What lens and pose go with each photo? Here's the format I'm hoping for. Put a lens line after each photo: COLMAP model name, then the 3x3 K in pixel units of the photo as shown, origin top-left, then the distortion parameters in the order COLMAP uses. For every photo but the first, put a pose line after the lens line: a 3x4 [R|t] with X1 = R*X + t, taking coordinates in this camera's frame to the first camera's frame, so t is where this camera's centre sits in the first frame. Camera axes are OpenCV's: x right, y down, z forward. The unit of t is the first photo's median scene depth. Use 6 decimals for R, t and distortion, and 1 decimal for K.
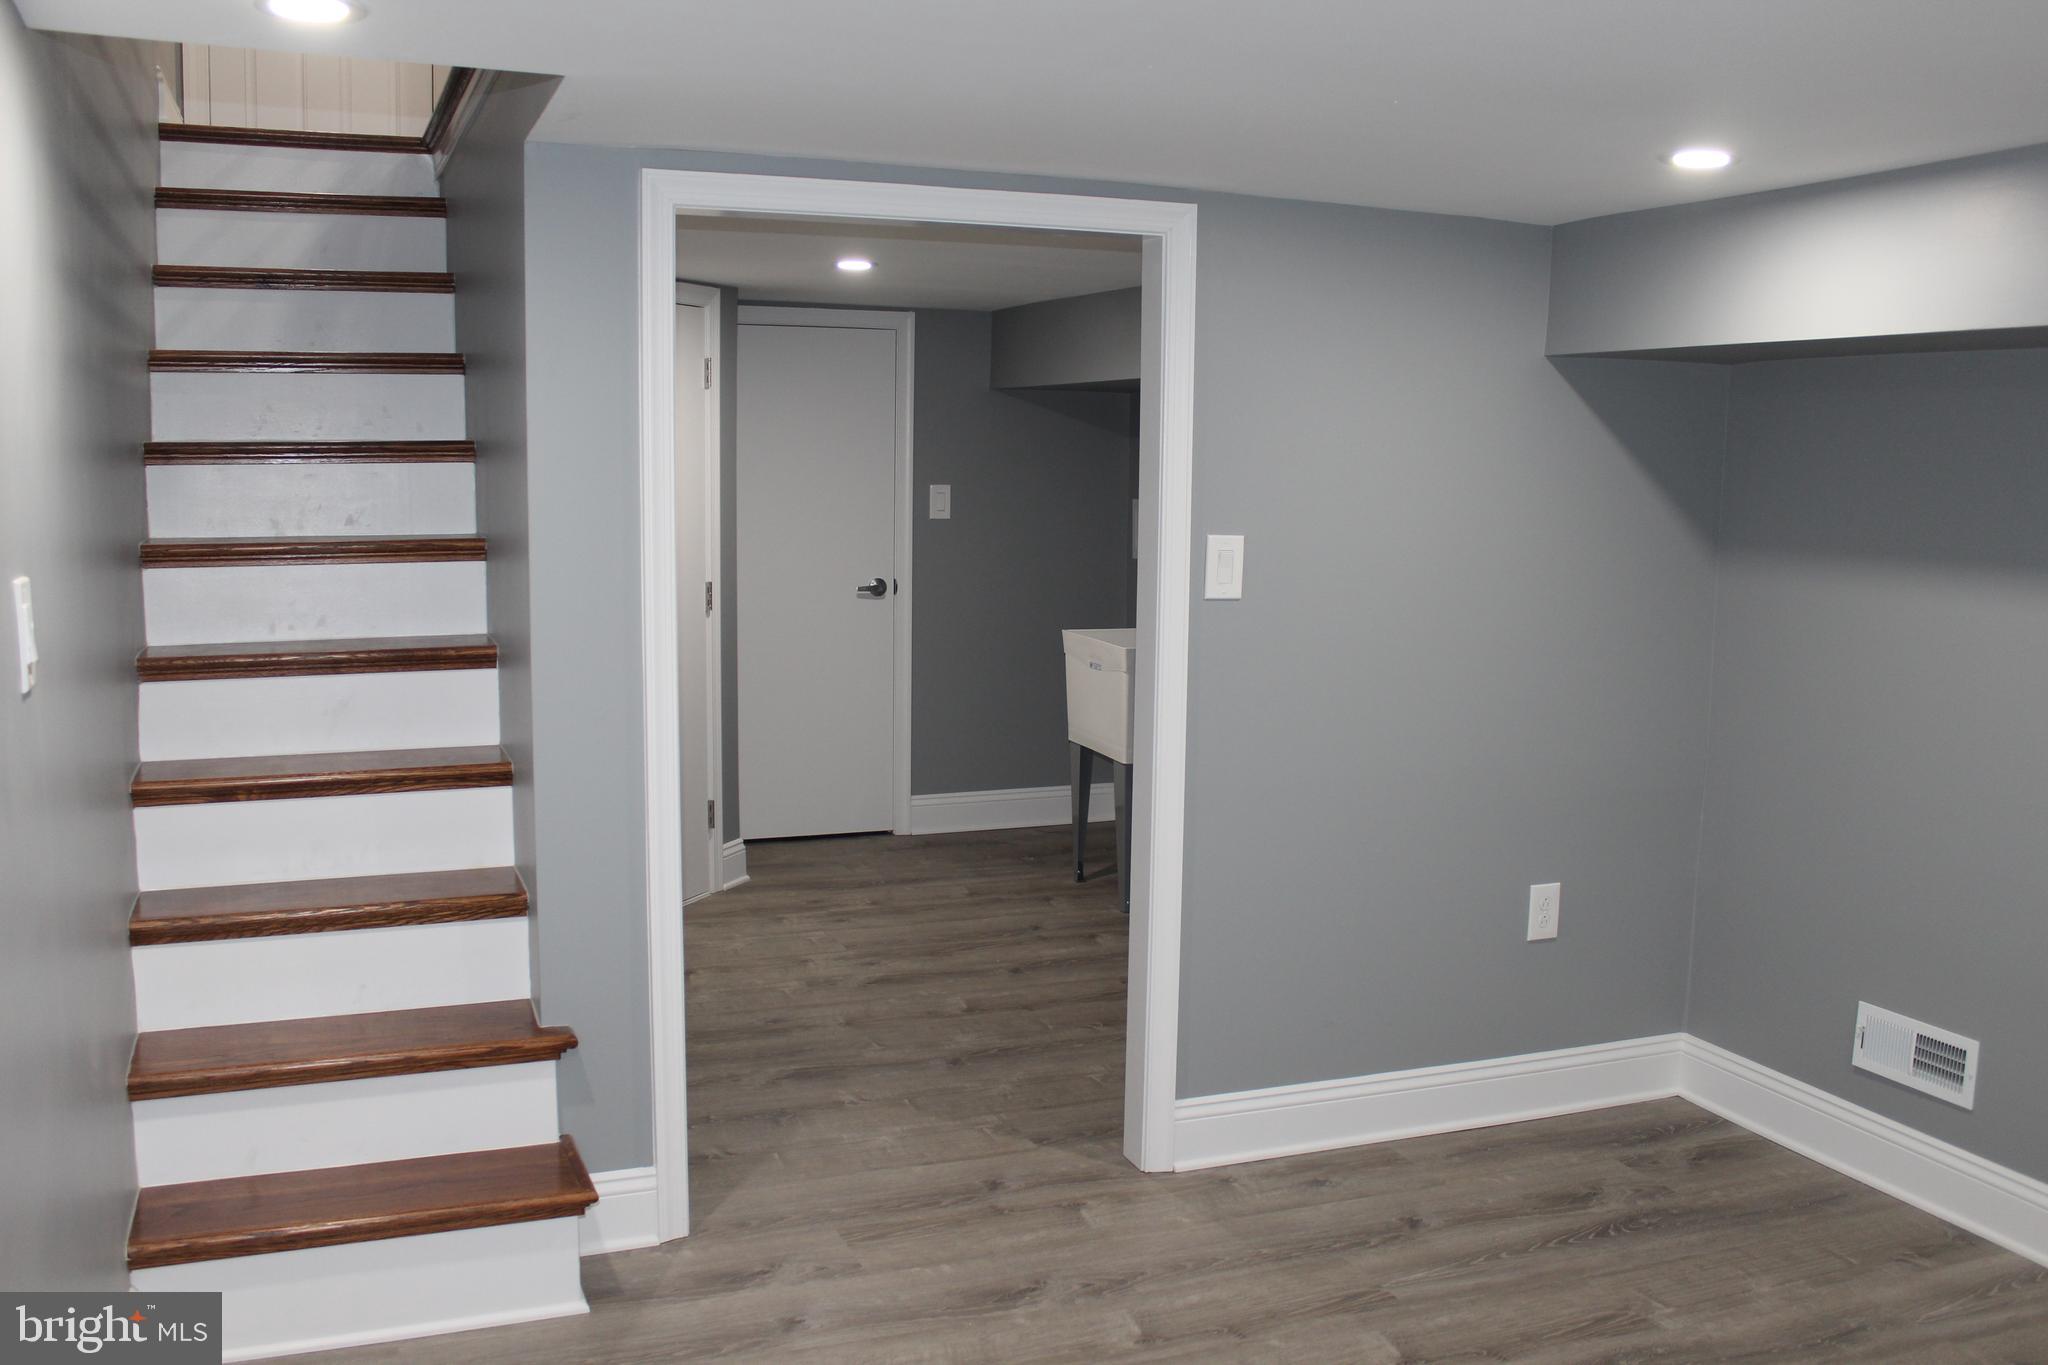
lens RADIAL K [[1761.6, 0, 1024.0], [0, 1761.6, 682.5], [0, 0, 1]] dist [-0.192250, -0.000976]
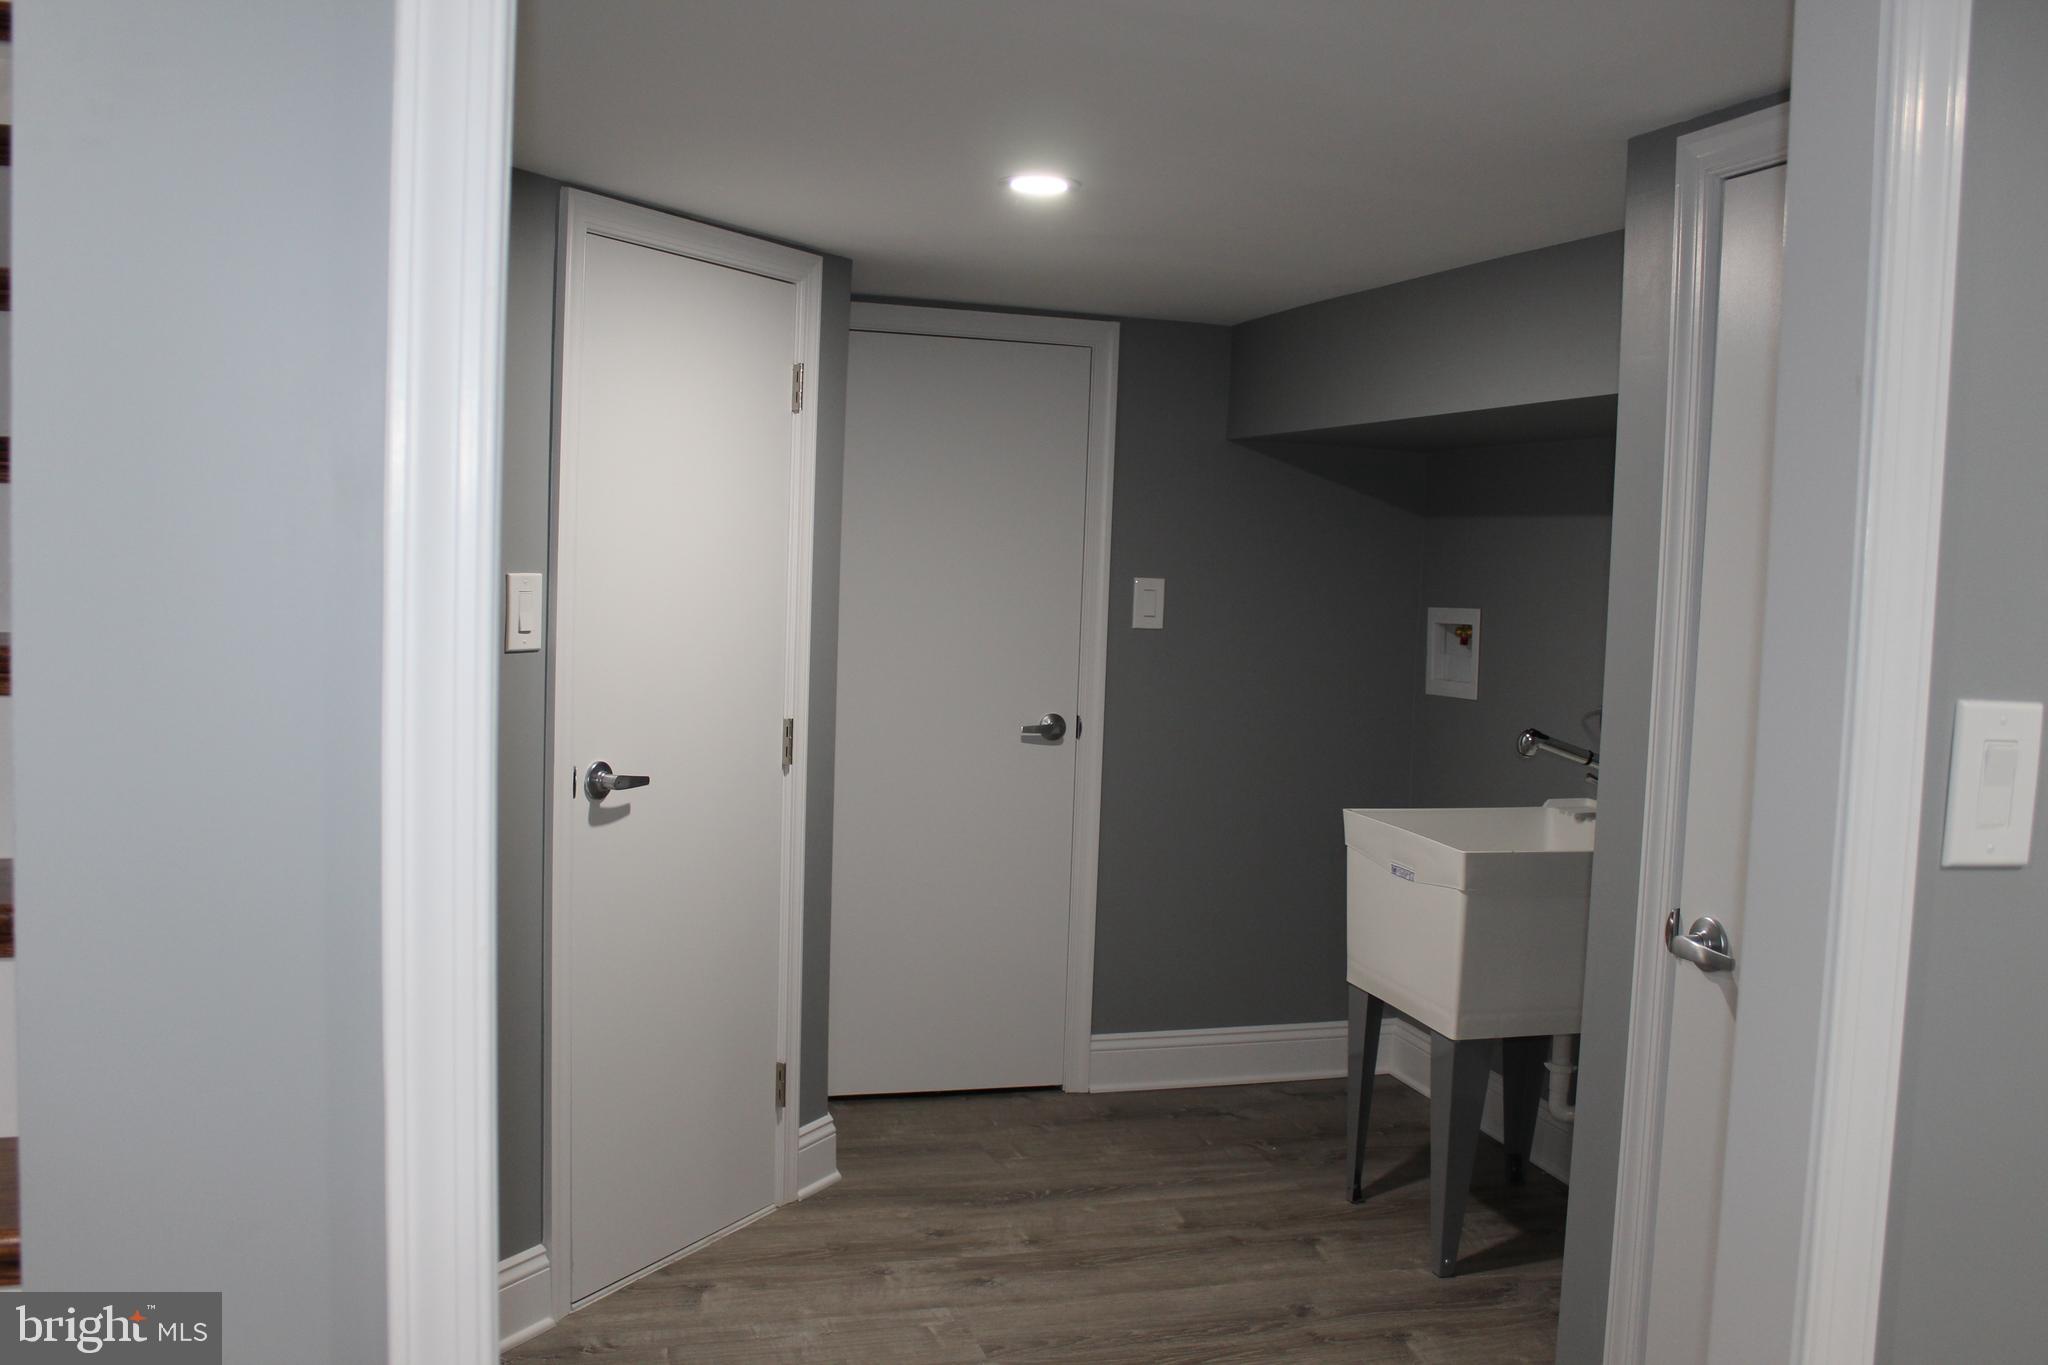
lens RADIAL K [[1761.6, 0, 1024.0], [0, 1761.6, 682.5], [0, 0, 1]] dist [-0.192250, -0.000976]
pose [[0.995727, 0.028705, -0.087769, -0.040237], [-0.033938, 0.997697, -0.058728, -0.035566], [0.085881, 0.061456, 0.994408, 0.371592]]
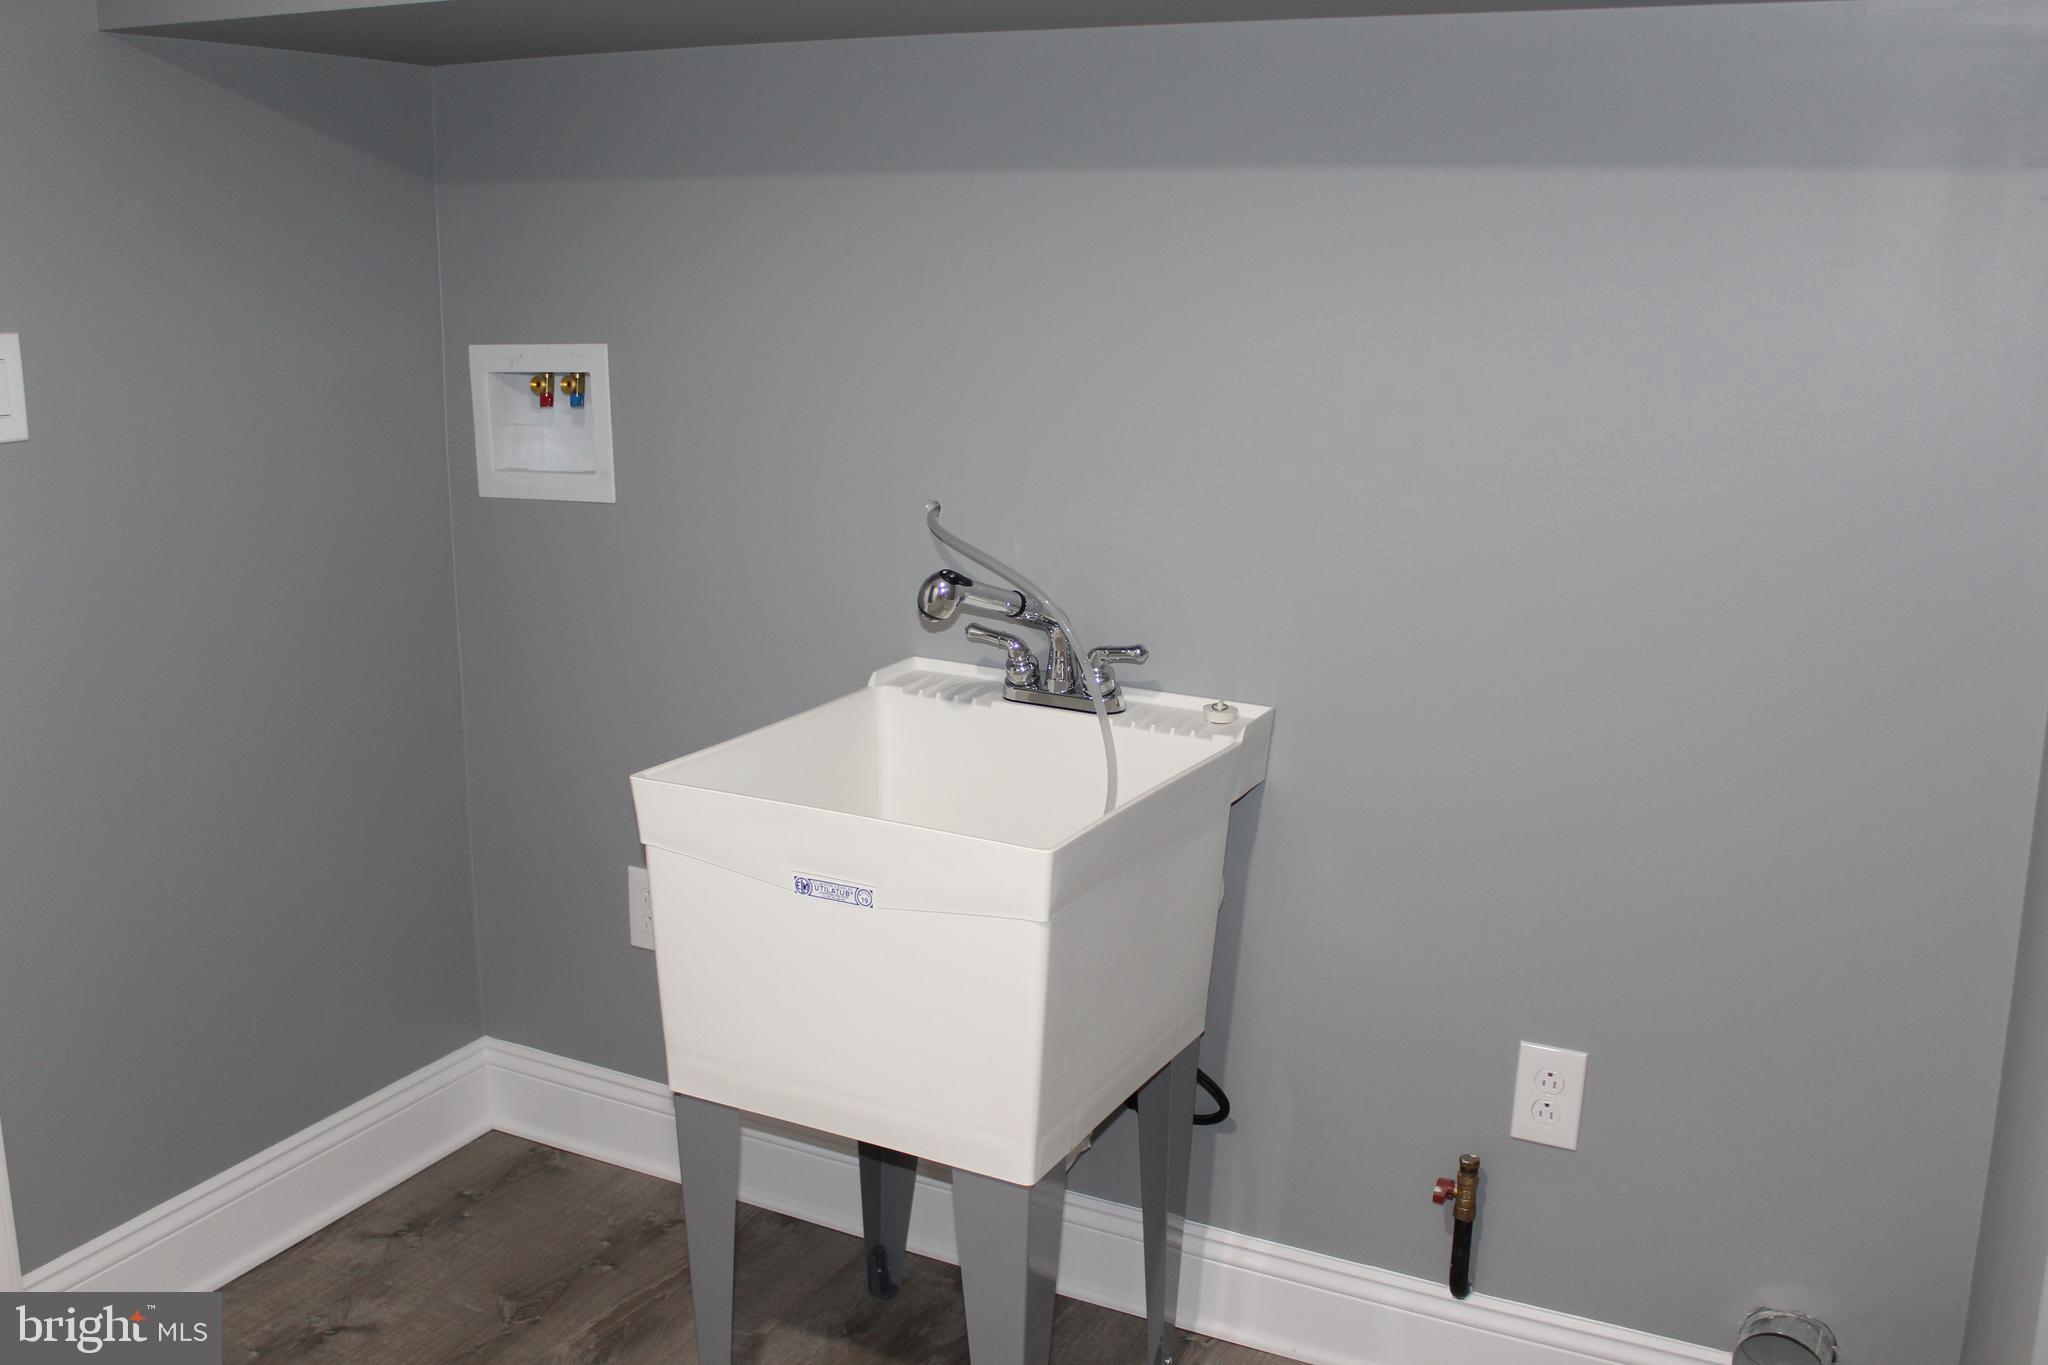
lens RADIAL K [[1960.9, 0, 1024.0], [0, 1960.9, 682.5], [0, 0, 1]] dist [-0.099832, 0.008074]
pose [[0.756730, -0.153316, 0.635495, -0.153693], [0.090106, 0.987293, 0.130893, -0.090238], [-0.647488, -0.041789, 0.760929, 0.705157]]
